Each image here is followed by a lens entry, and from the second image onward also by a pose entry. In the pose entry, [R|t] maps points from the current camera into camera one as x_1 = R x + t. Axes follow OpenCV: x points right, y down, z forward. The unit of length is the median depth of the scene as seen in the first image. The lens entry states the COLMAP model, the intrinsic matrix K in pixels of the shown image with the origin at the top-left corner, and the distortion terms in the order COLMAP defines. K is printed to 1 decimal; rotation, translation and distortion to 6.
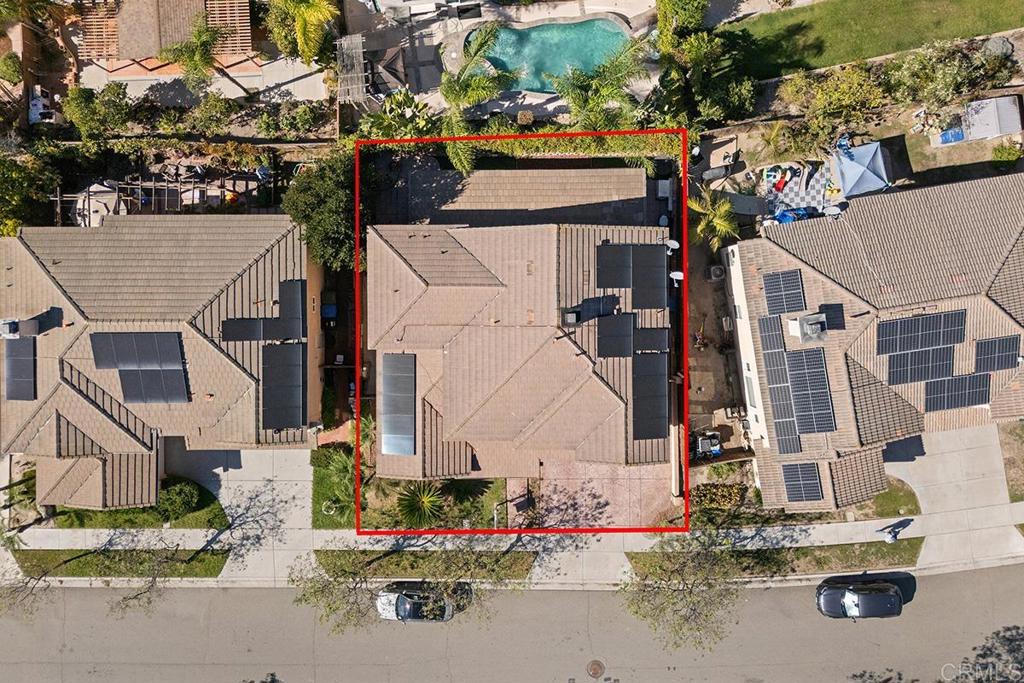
lens RADIAL K [[751.5, 0, 523.5], [0, 751.5, 321.8], [0, 0, 1]] dist [0.077469, -0.072254]
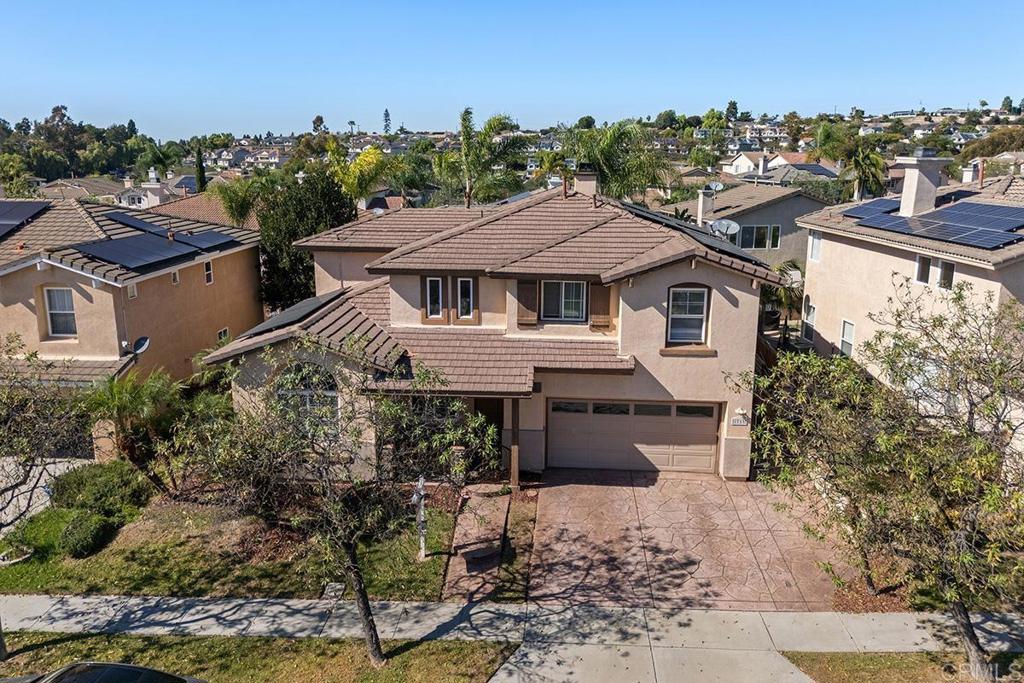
lens RADIAL K [[751.5, 0, 513.3], [0, 751.5, 321.5], [0, 0, 1]] dist [0.077469, -0.072254]
pose [[0.996884, 0.033630, -0.071348, 0.040485], [-0.077009, 0.219300, -0.972613, 0.608358], [-0.017063, 0.975078, 0.221207, 0.789385]]
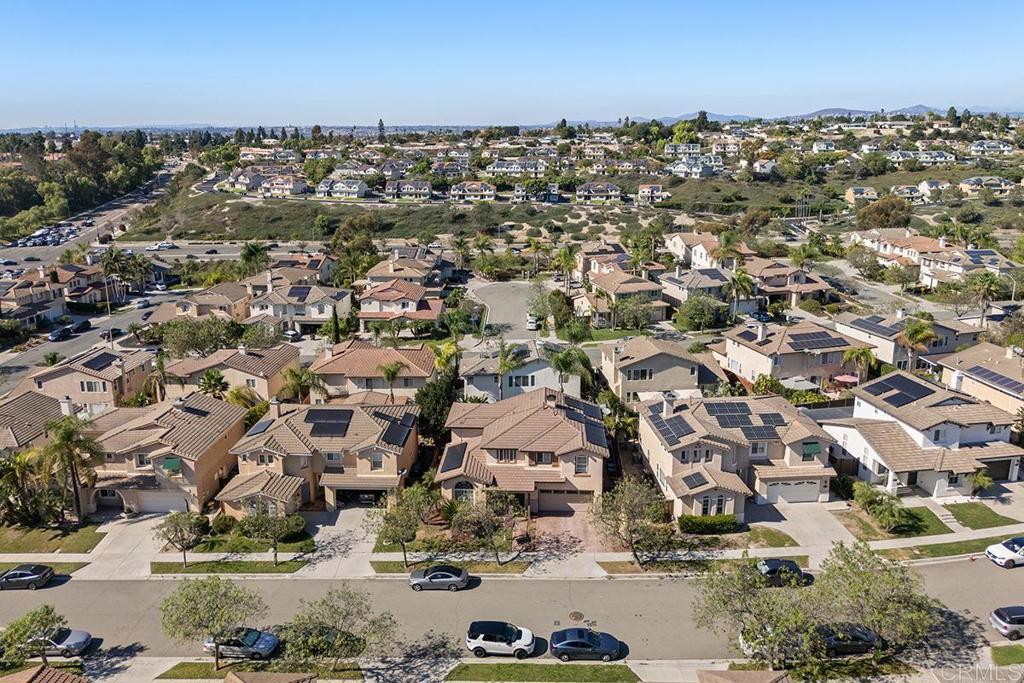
lens RADIAL K [[751.5, 0, 512.6], [0, 751.5, 322.2], [0, 0, 1]] dist [0.077469, -0.072254]
pose [[0.998343, 0.022803, -0.052830, 0.049509], [-0.056865, 0.250625, -0.966413, 1.536535], [-0.008797, 0.967816, 0.251506, 0.235511]]
